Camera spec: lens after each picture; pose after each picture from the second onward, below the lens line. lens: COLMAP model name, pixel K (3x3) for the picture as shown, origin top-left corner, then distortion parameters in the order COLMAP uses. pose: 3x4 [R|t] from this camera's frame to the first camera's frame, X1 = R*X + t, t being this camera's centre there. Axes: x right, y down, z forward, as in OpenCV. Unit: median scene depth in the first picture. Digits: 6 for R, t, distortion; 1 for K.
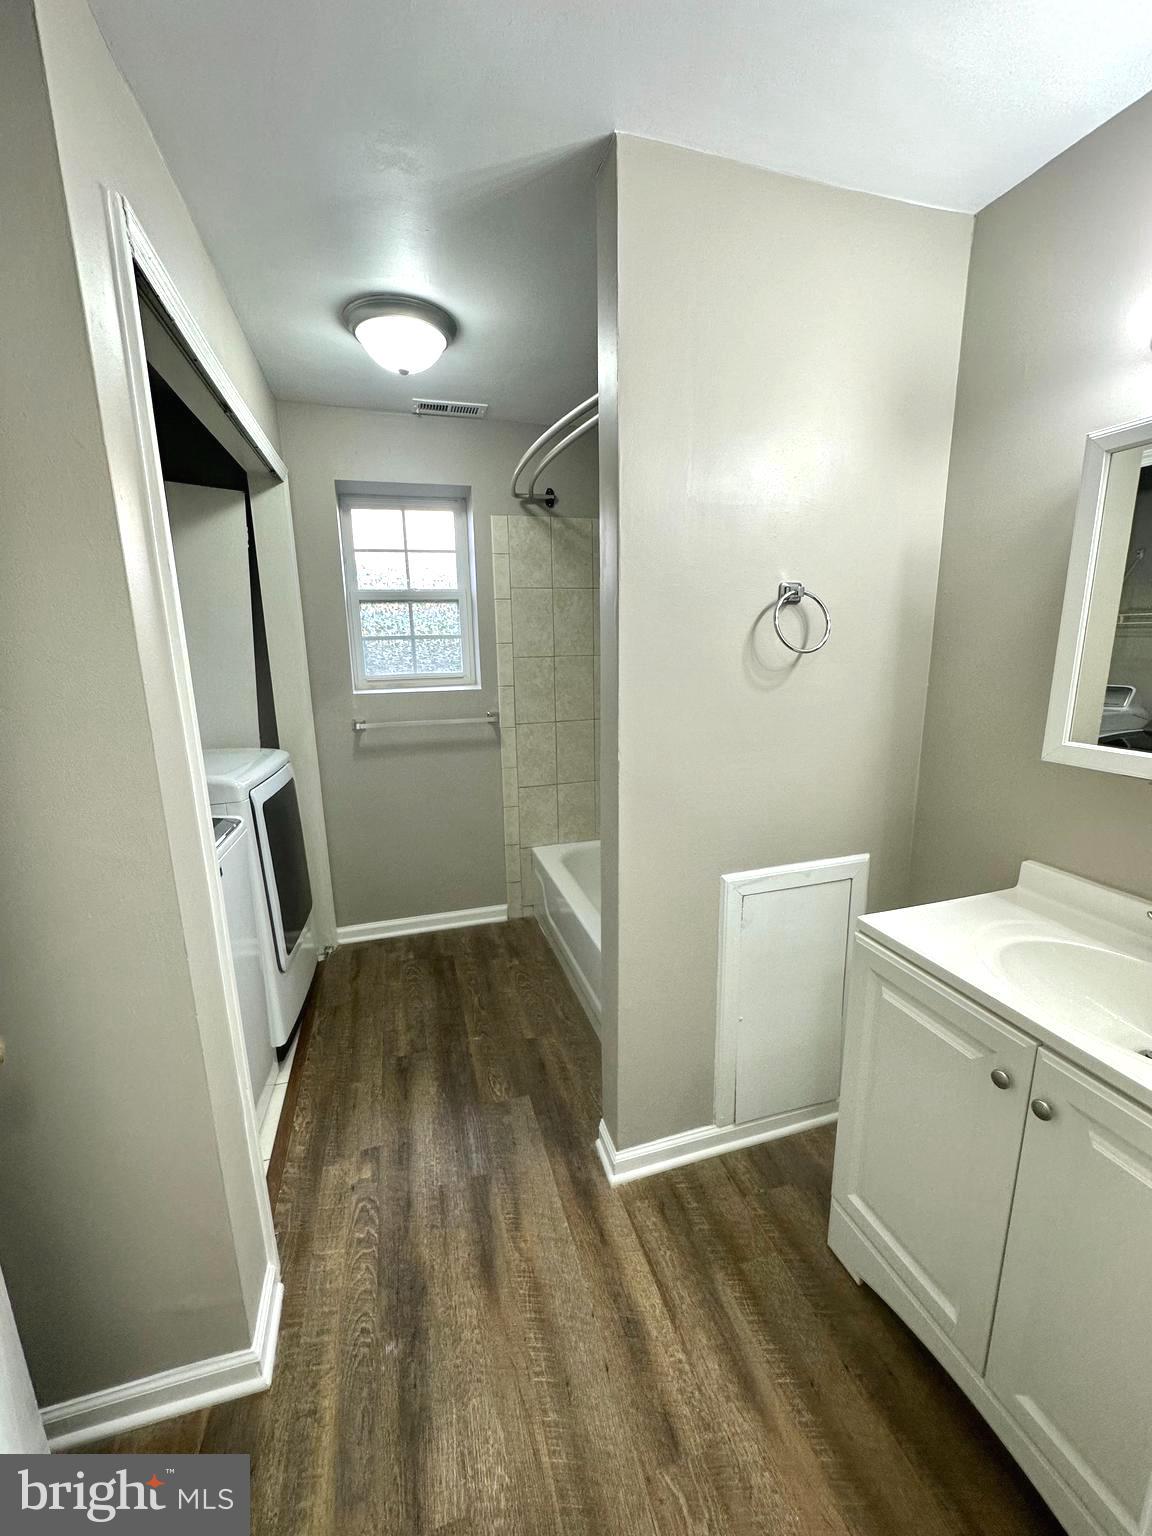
lens RADIAL K [[613.4, 0, 568.3], [0, 613.4, 759.9], [0, 0, 1]] dist [0.001718, 0.000113]
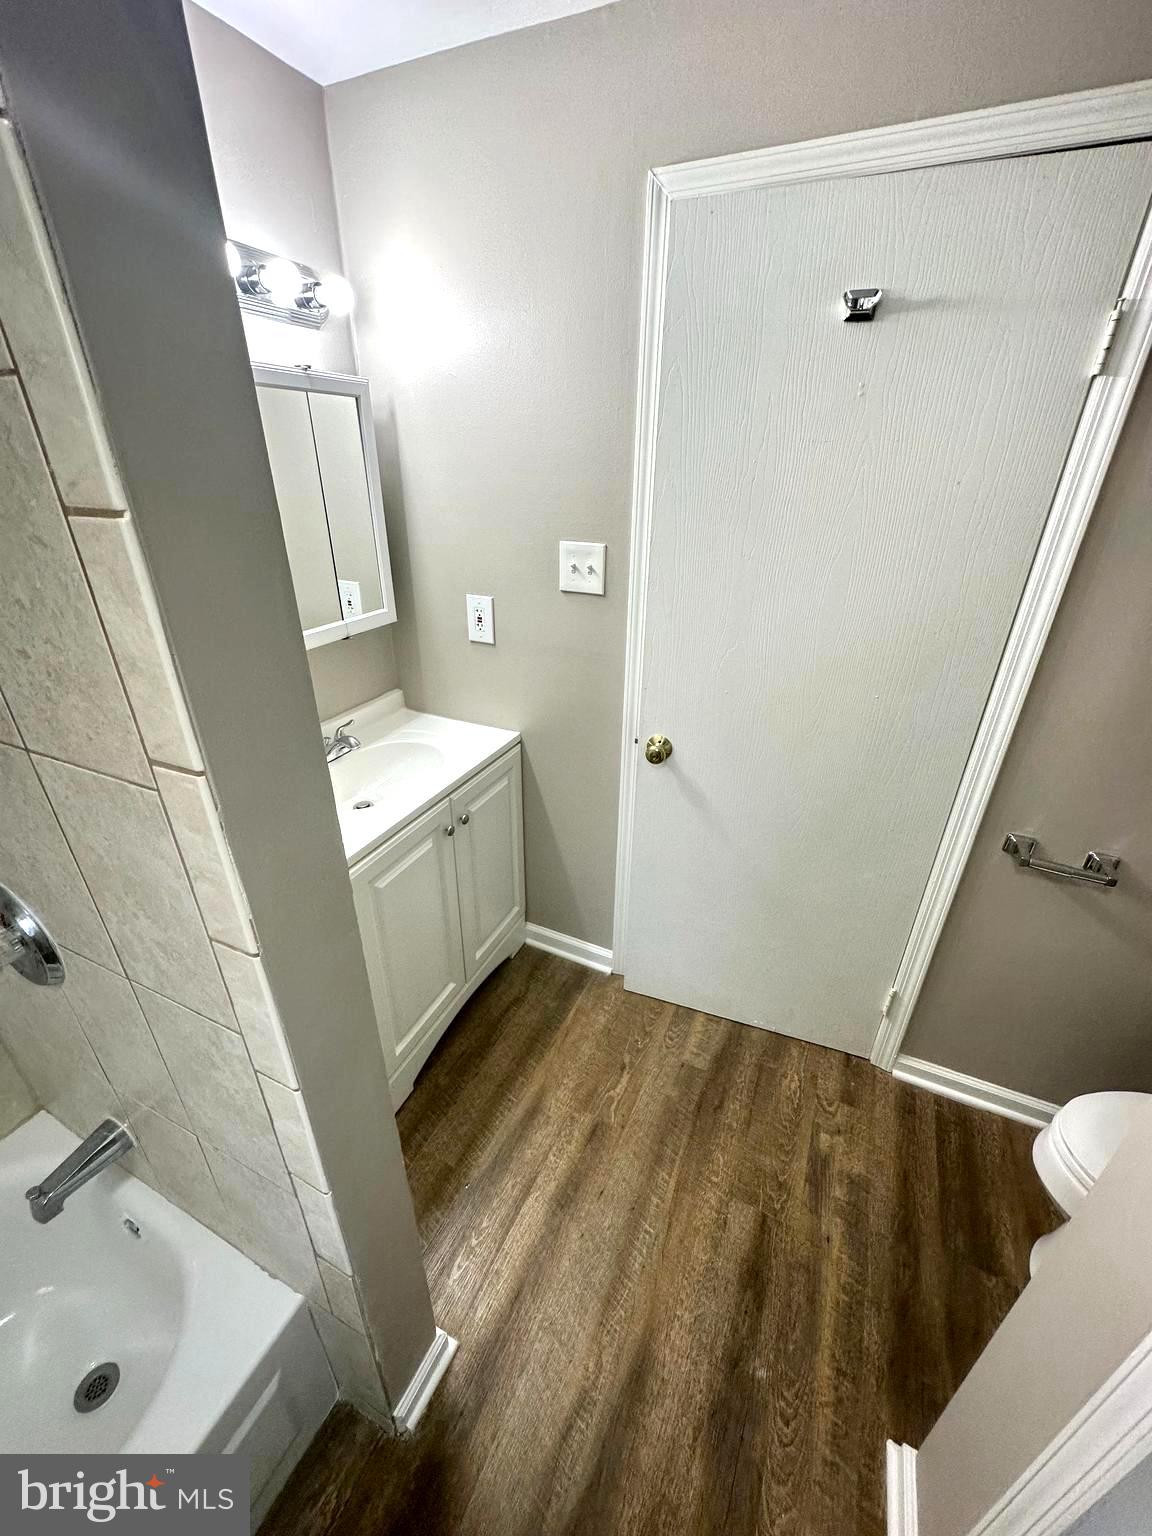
lens RADIAL K [[613.4, 0, 575.4], [0, 613.4, 778.9], [0, 0, 1]] dist [0.001718, 0.000113]
pose [[-0.753722, -0.303396, 0.582970, -0.360525], [0.125932, 0.803946, 0.581215, -0.395212], [-0.645015, 0.511489, -0.567745, 1.297076]]
